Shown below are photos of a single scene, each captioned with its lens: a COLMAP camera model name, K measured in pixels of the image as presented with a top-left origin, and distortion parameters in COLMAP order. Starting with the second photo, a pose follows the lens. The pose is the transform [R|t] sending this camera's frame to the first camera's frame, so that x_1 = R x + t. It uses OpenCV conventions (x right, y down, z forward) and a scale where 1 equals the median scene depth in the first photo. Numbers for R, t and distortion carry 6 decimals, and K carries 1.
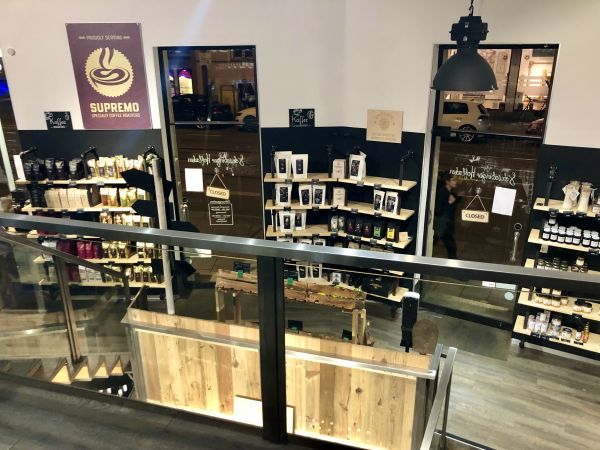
lens RADIAL K [[498.6, 0, 300.2], [0, 498.6, 225.0], [0, 0, 1]] dist [0.011440, 0.004527]
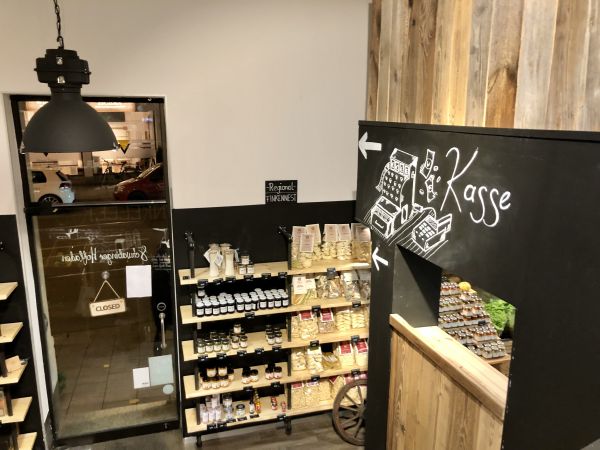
lens RADIAL K [[498.6, 0, 298.6], [0, 498.6, 224.0], [0, 0, 1]] dist [0.011440, 0.004527]
pose [[0.694535, -0.152284, 0.703158, 0.027594], [0.240397, 0.970290, -0.027312, -0.058127], [-0.678108, 0.188006, 0.710509, 0.237227]]
